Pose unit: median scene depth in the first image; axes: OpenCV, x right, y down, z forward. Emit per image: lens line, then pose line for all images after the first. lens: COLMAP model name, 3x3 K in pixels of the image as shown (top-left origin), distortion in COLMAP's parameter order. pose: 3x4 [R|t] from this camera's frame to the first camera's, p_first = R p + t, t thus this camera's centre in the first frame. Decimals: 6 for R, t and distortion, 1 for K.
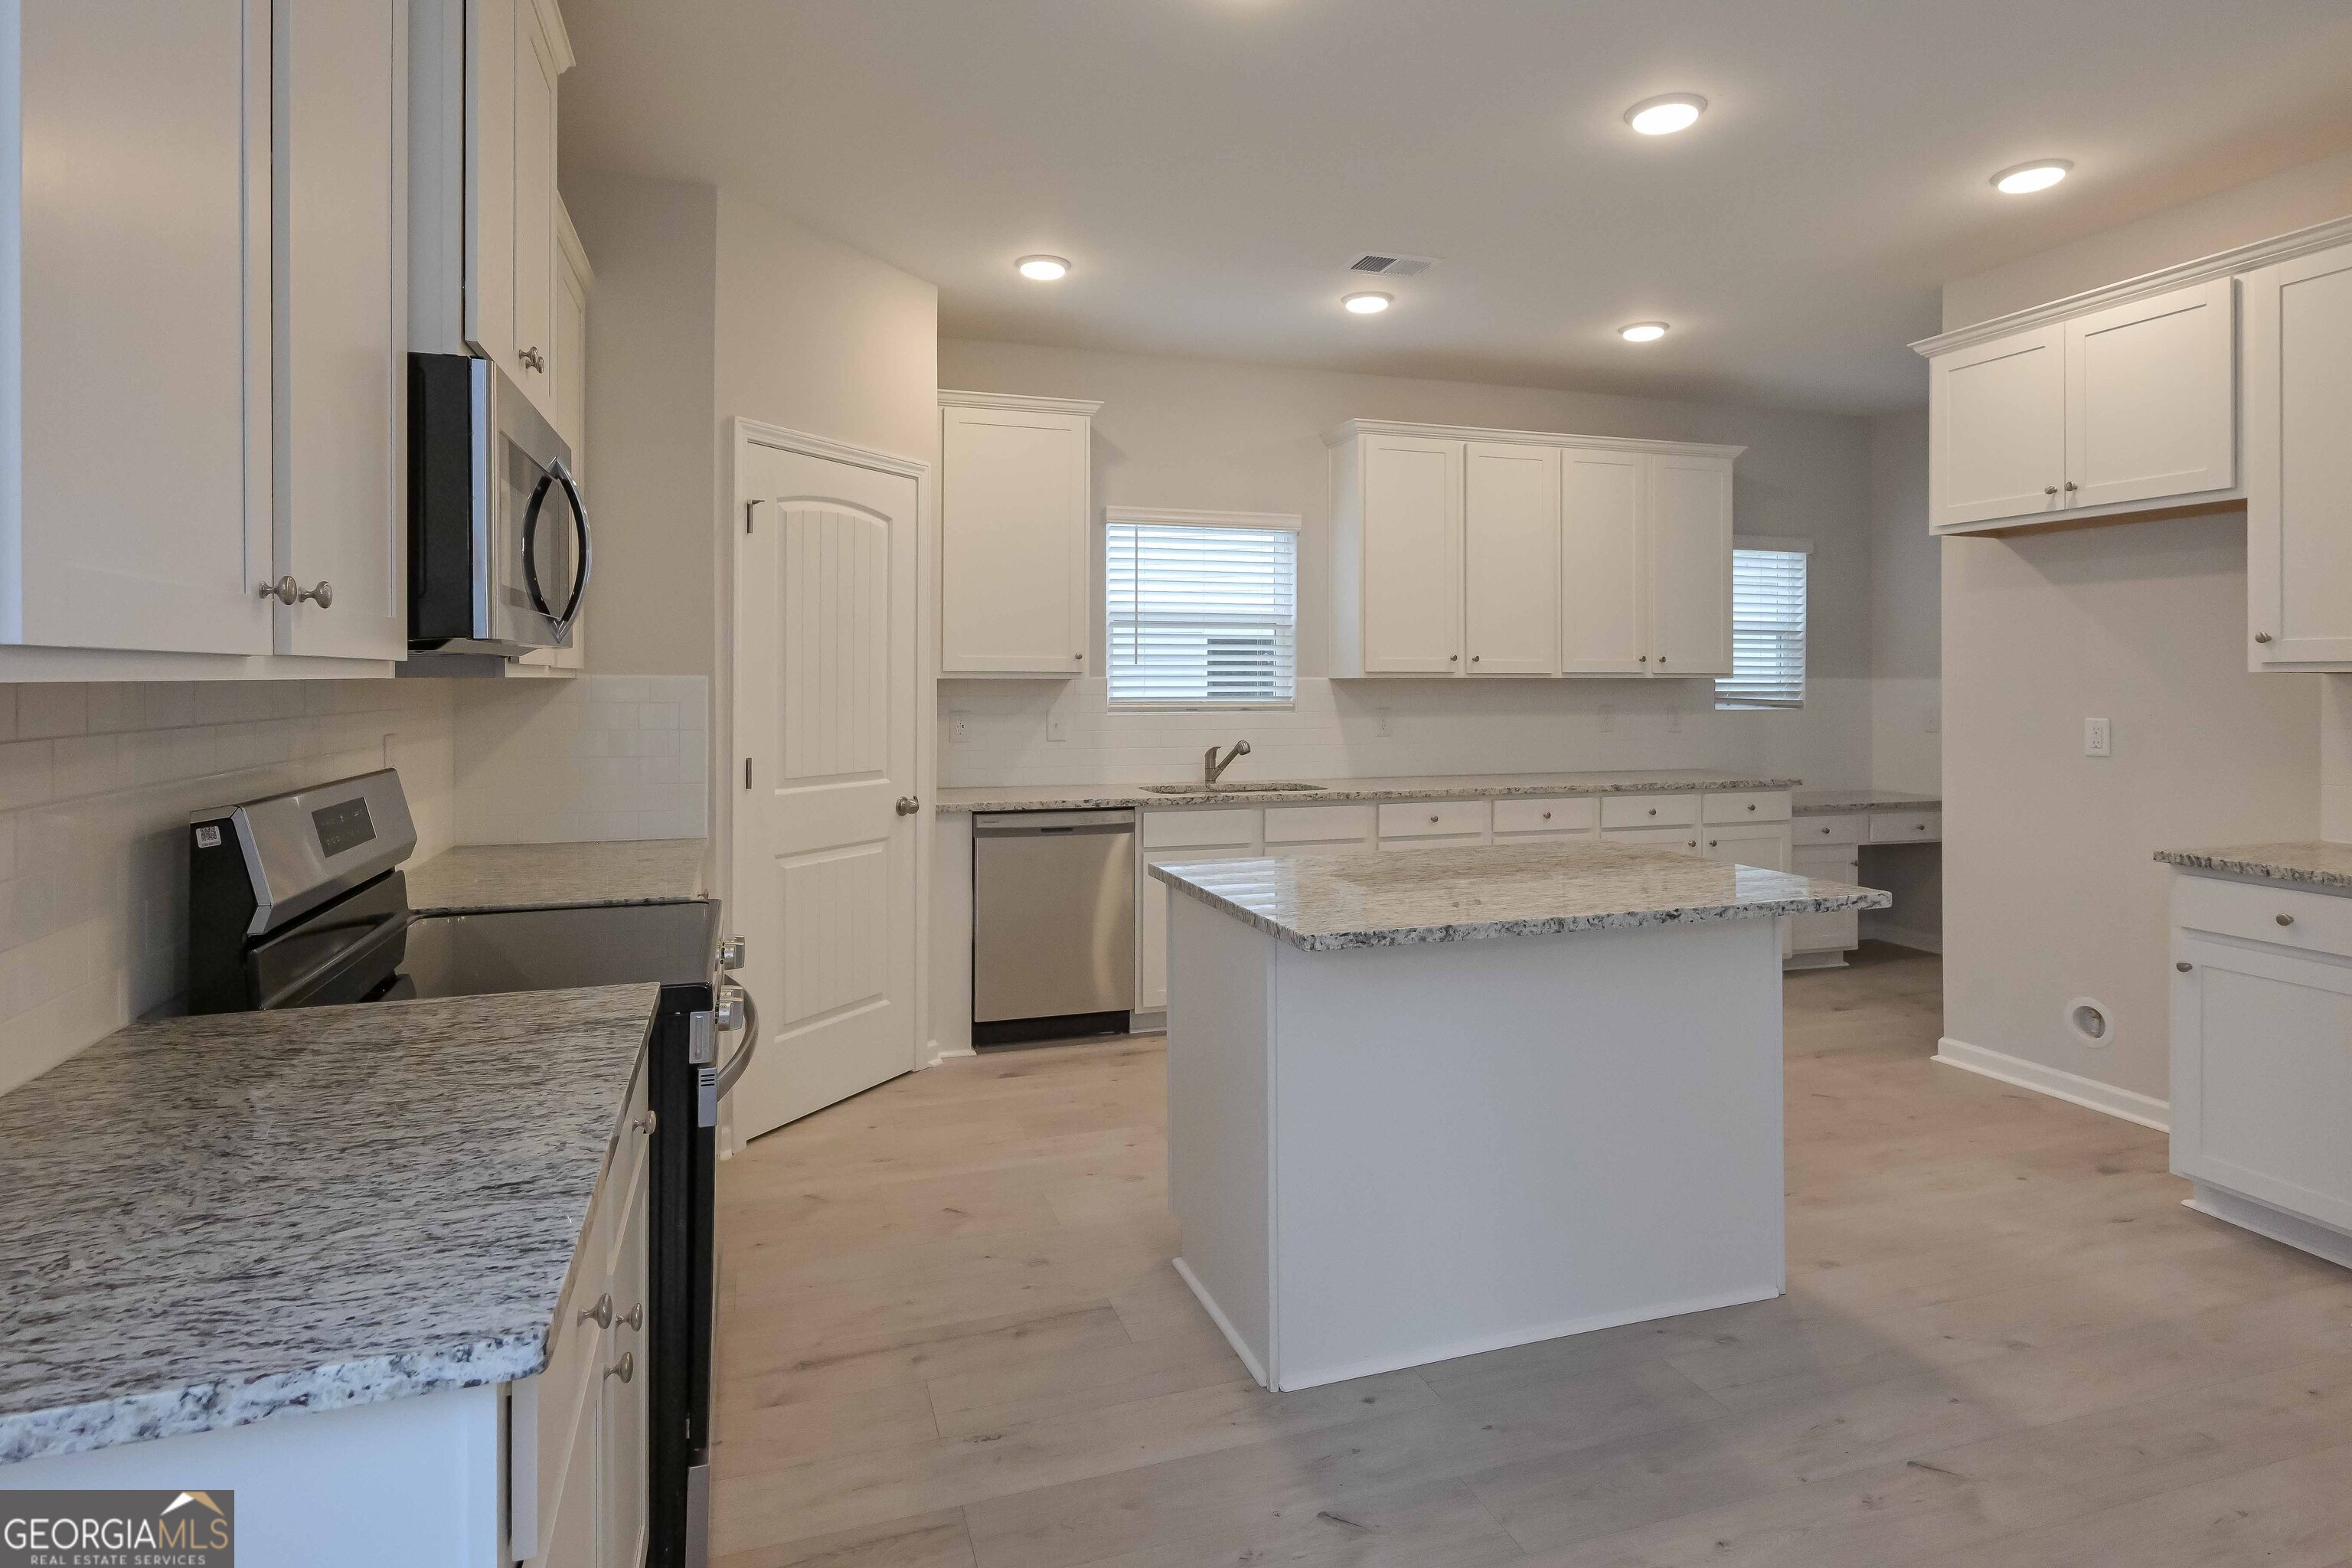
lens RADIAL K [[1243.4, 0, 1125.8], [0, 1243.4, 674.6], [0, 0, 1]] dist [0.003694, -0.000440]
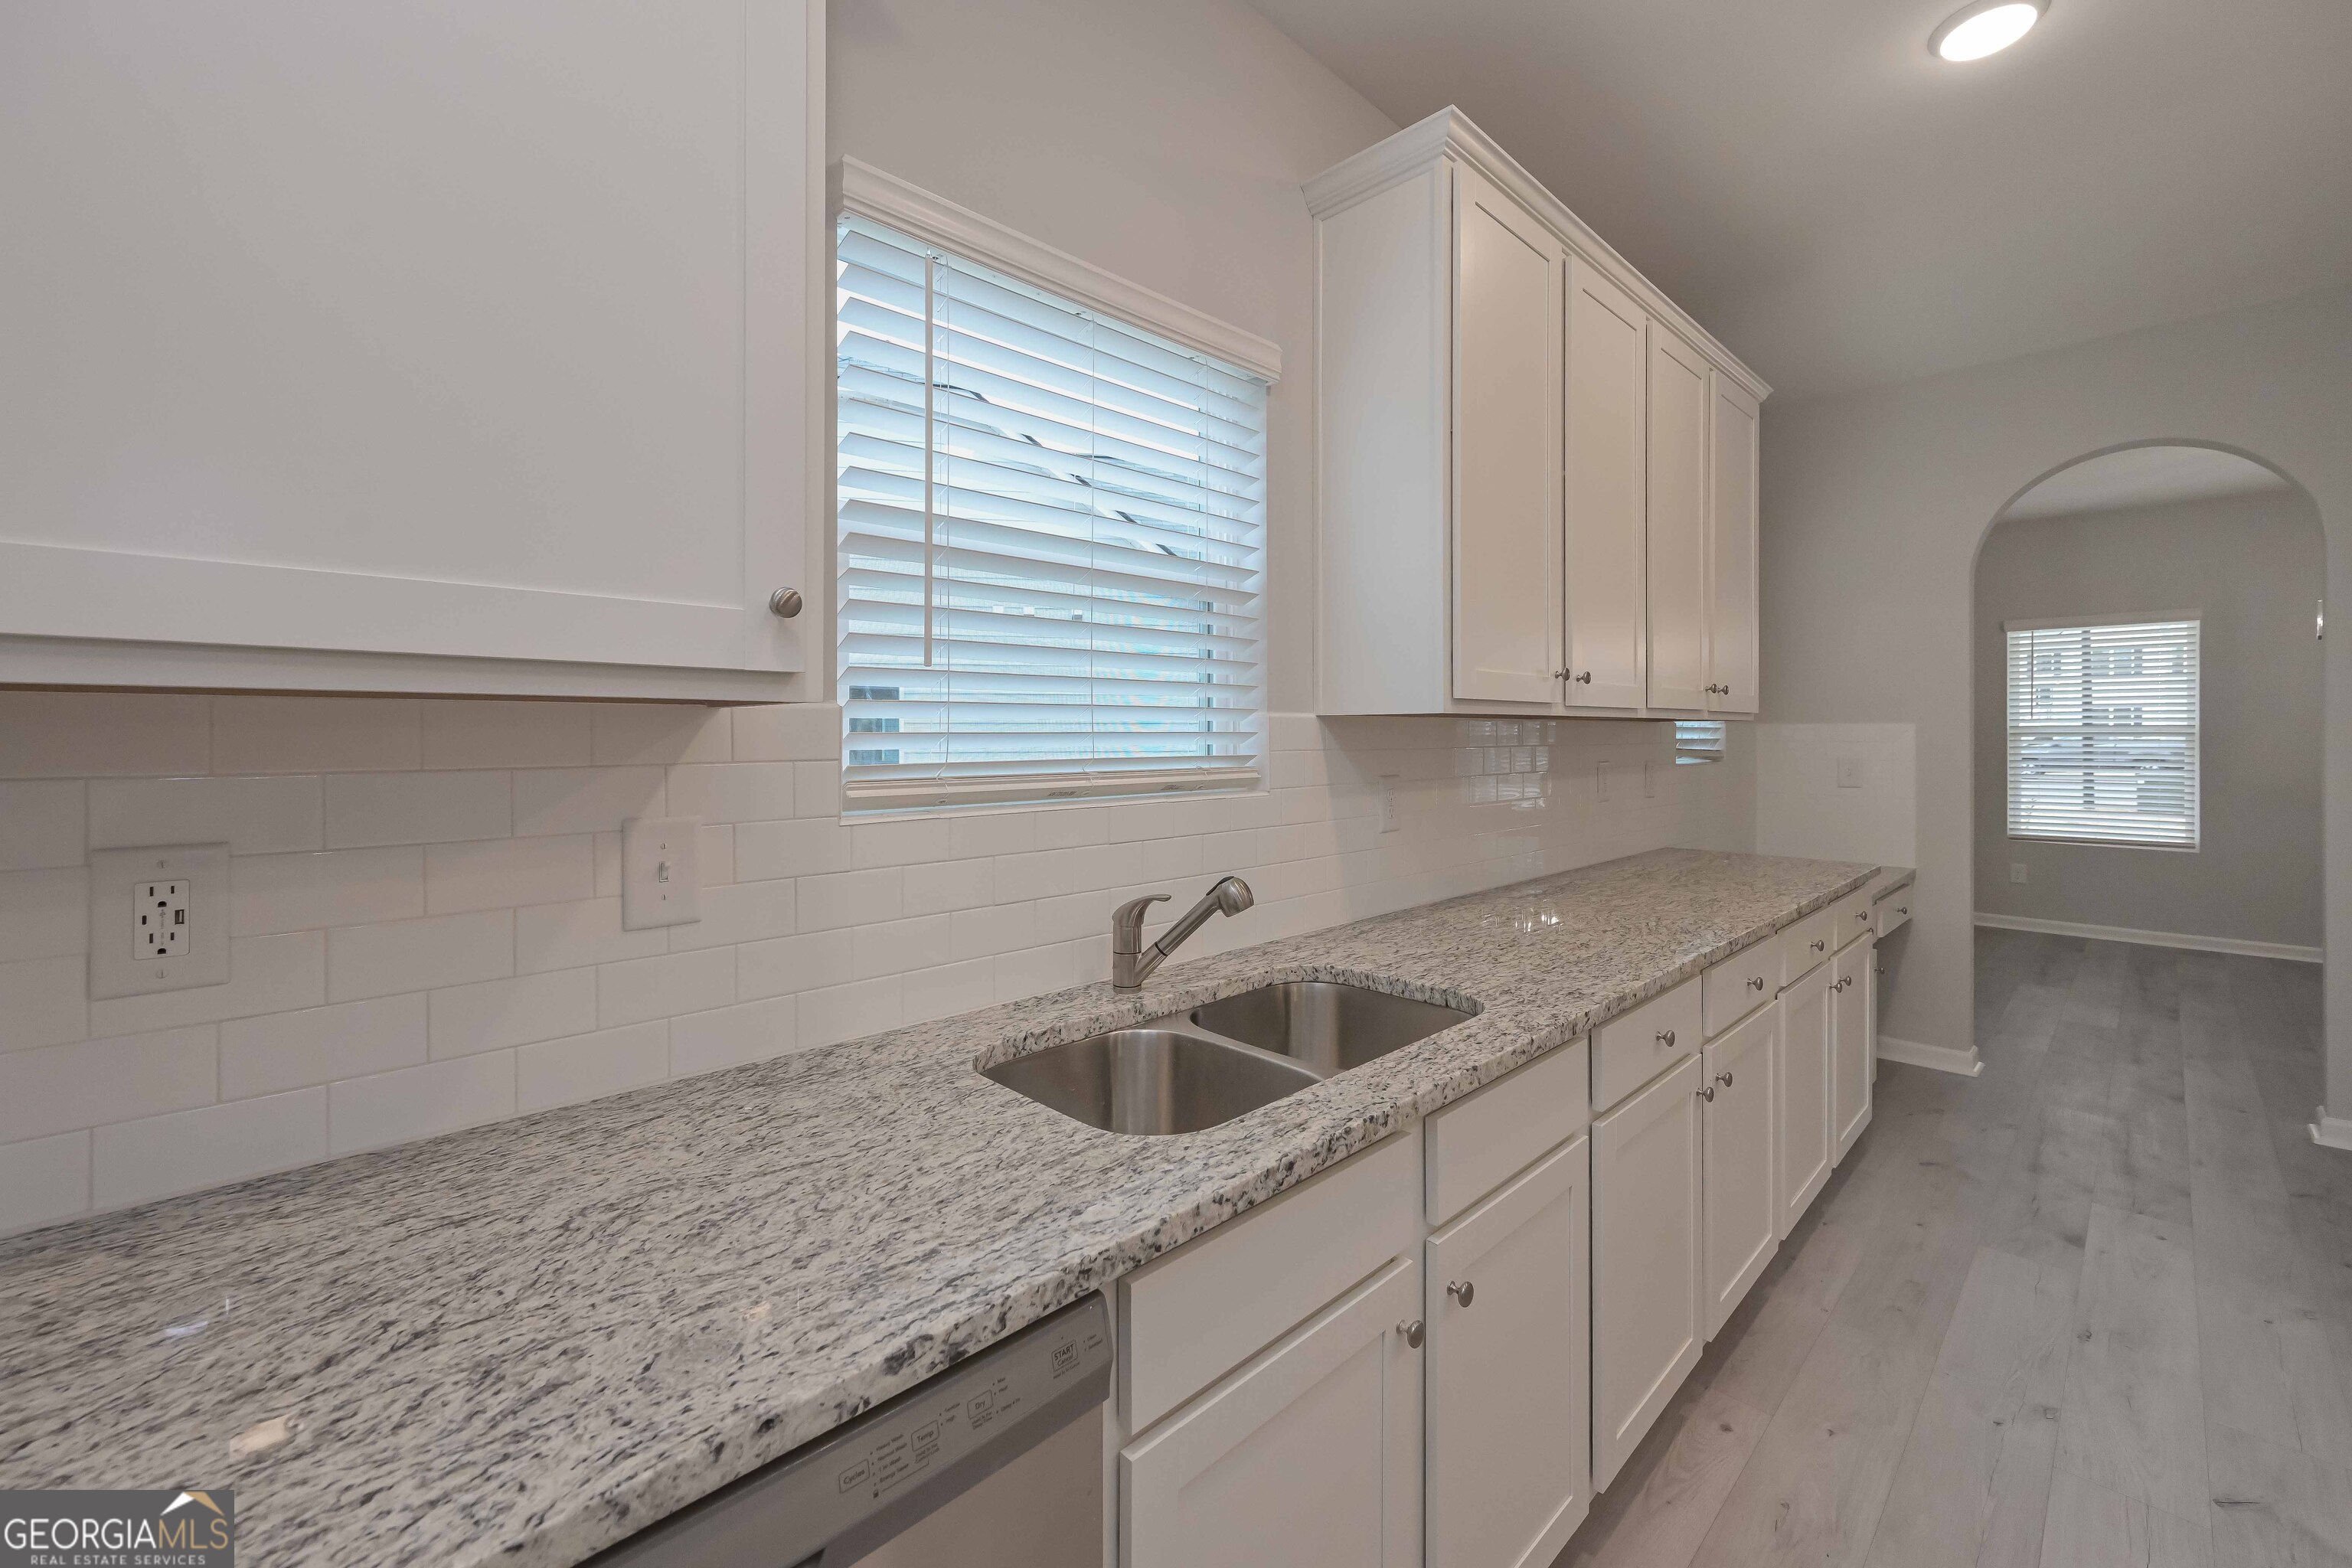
lens RADIAL K [[966.7, 0, 1192.5], [0, 966.7, 716.9], [0, 0, 1]] dist [-0.003021, 0.001730]
pose [[0.883841, 0.005161, 0.467760, -0.063349], [0.001182, 0.999911, -0.013266, 0.010831], [-0.467787, 0.012278, 0.883756, 0.906262]]
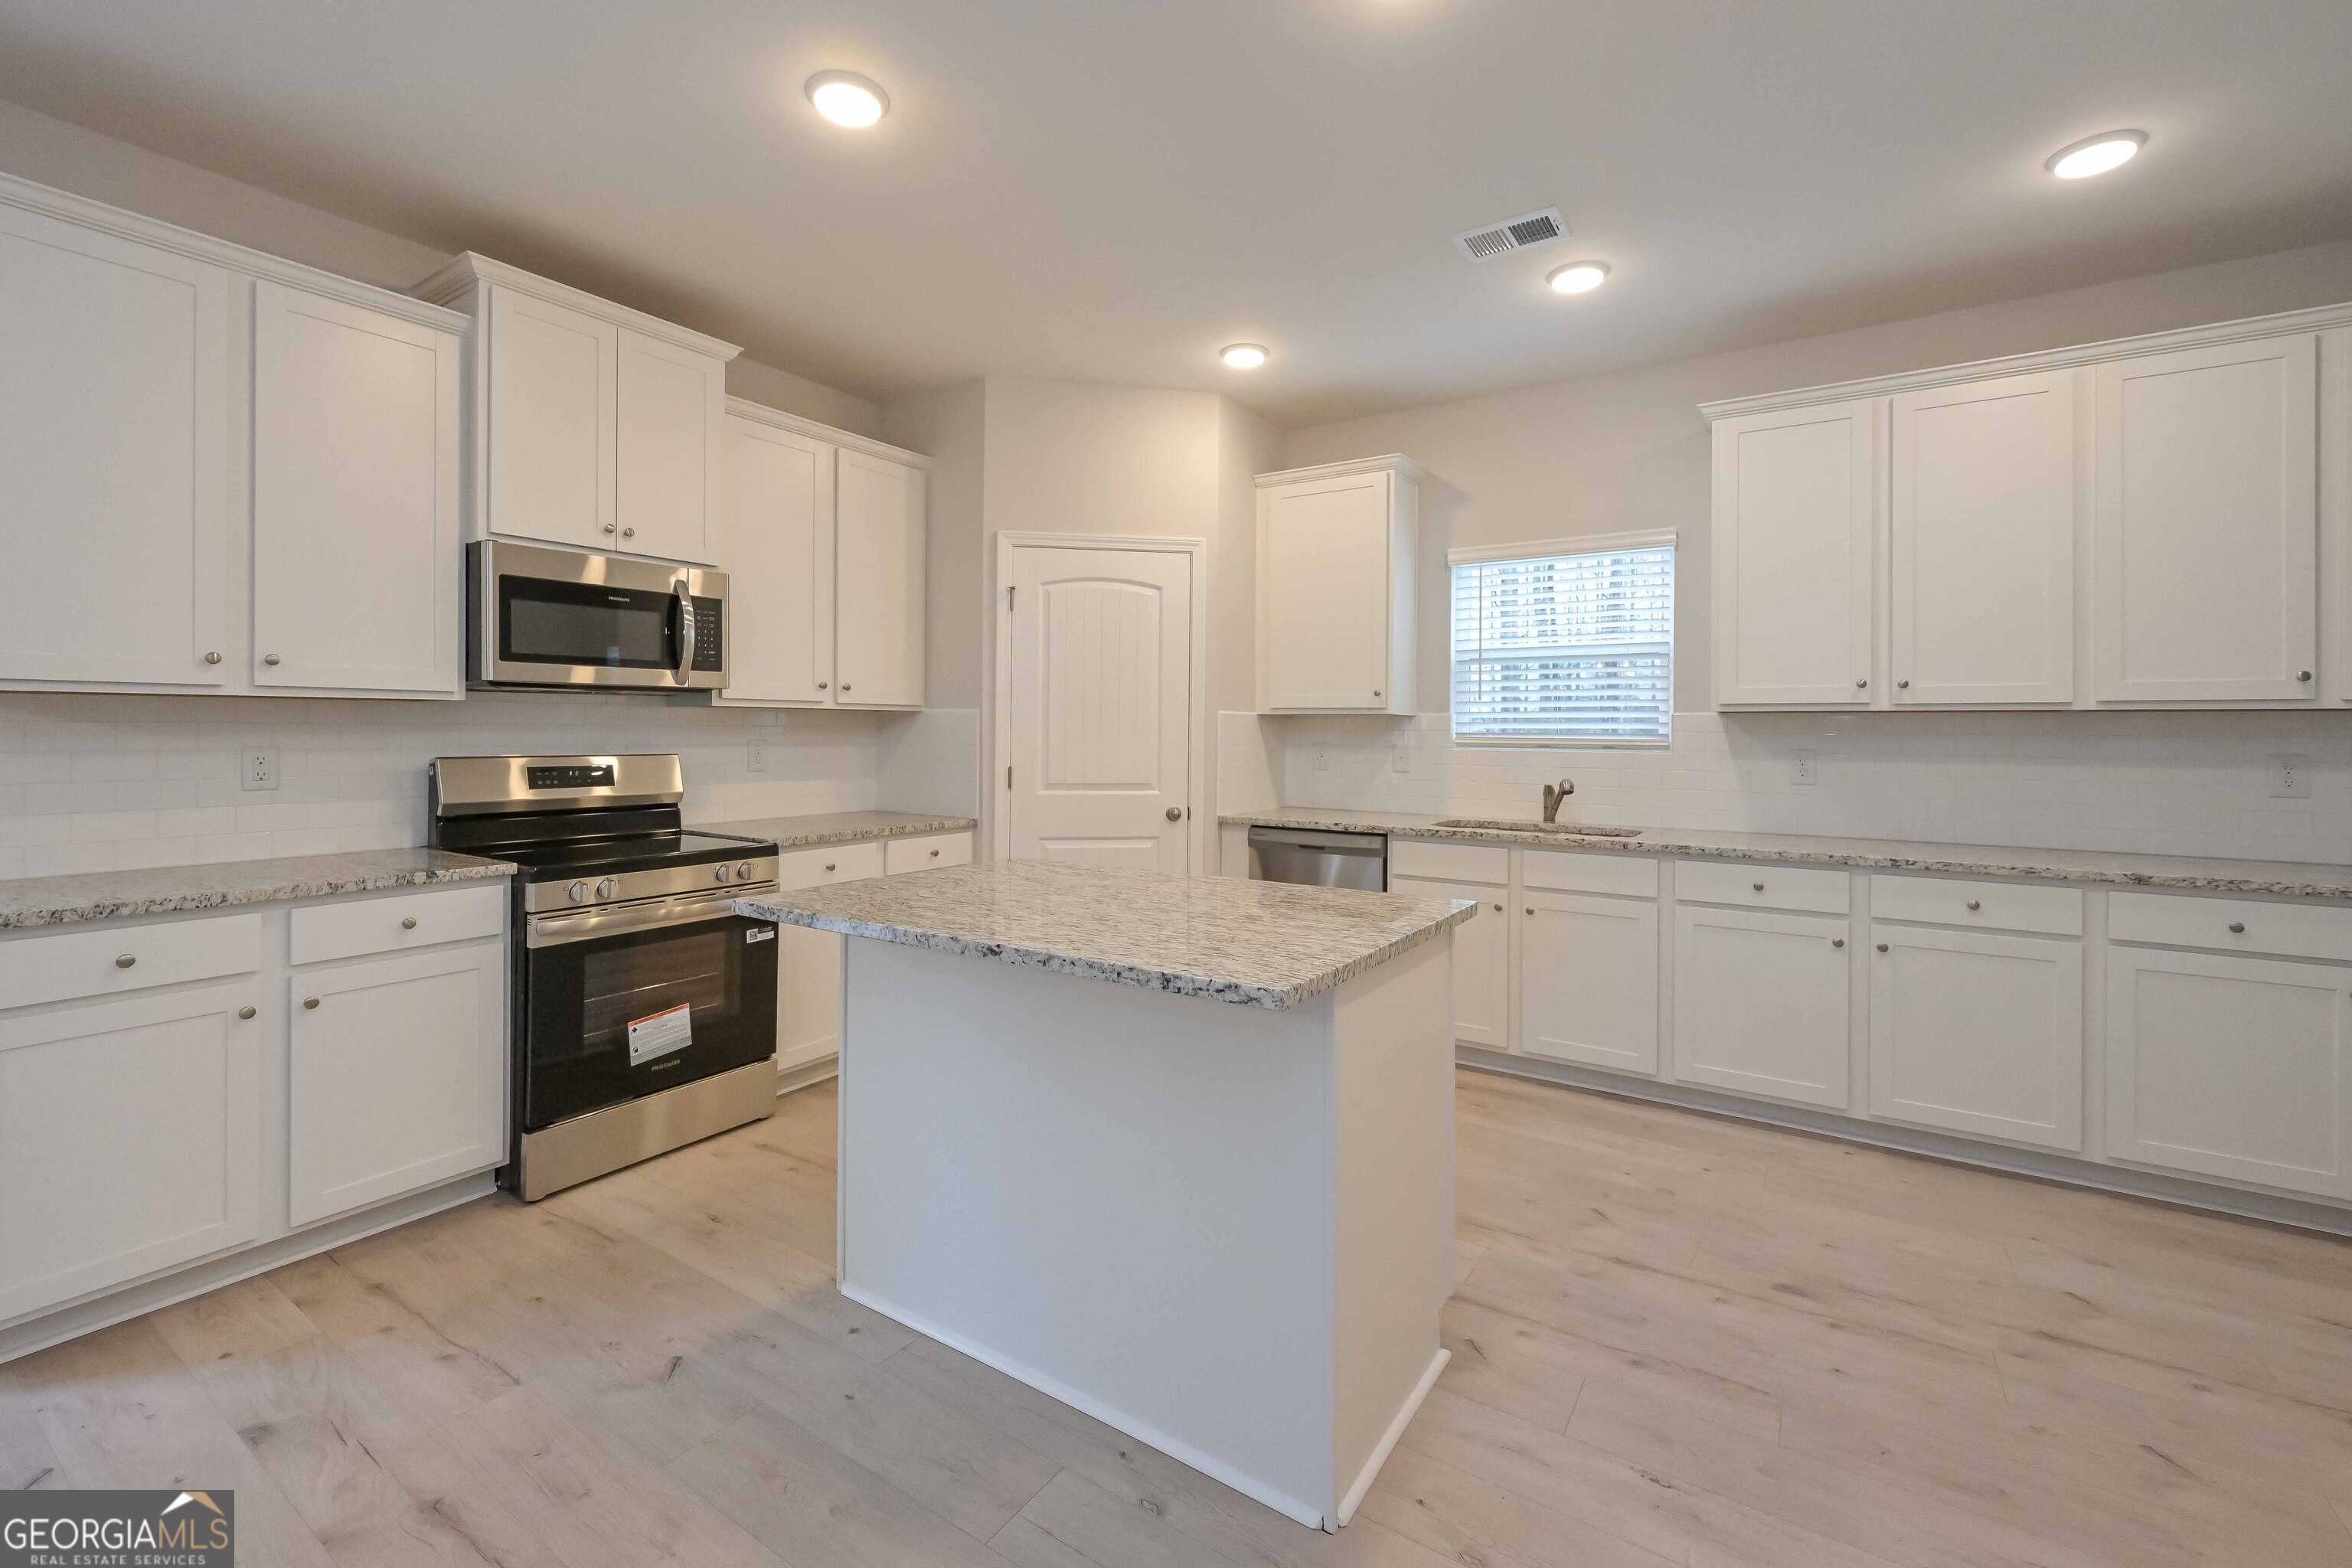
lens RADIAL K [[966.7, 0, 1162.4], [0, 966.7, 739.7], [0, 0, 1]] dist [-0.003021, 0.001730]
pose [[0.630510, 0.010011, -0.776117, 0.569781], [-0.003874, 0.999945, 0.009751, 0.020567], [0.776171, -0.003142, 0.630514, 0.363066]]
